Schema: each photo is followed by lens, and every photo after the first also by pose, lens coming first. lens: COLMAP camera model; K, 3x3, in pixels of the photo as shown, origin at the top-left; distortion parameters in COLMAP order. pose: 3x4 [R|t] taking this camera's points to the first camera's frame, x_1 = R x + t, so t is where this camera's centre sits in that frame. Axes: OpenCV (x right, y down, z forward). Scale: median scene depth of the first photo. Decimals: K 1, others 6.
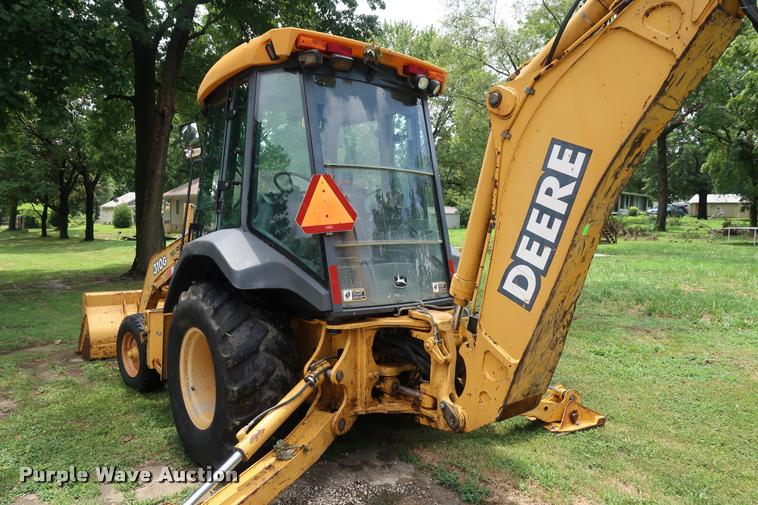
lens RADIAL K [[517.5, 0, 379.0], [0, 517.5, 252.5], [0, 0, 1]] dist [-0.027107, 0.001598]
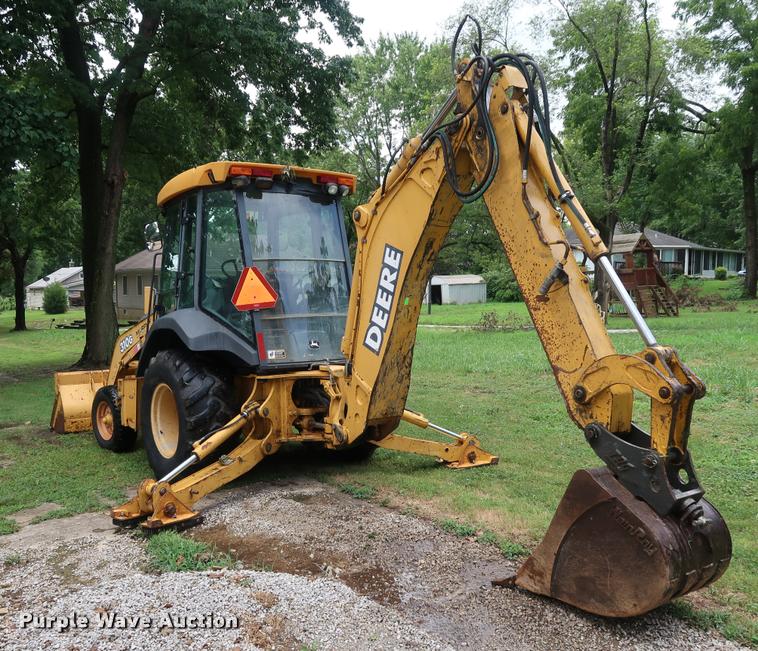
lens RADIAL K [[704.4, 0, 343.1], [0, 704.4, 345.1], [0, 0, 1]] dist [-0.030546, 0.002399]
pose [[0.997233, -0.024249, -0.070276, 0.254966], [0.024855, 0.999661, 0.007753, 0.047815], [0.070064, -0.009478, 0.997497, -0.828698]]
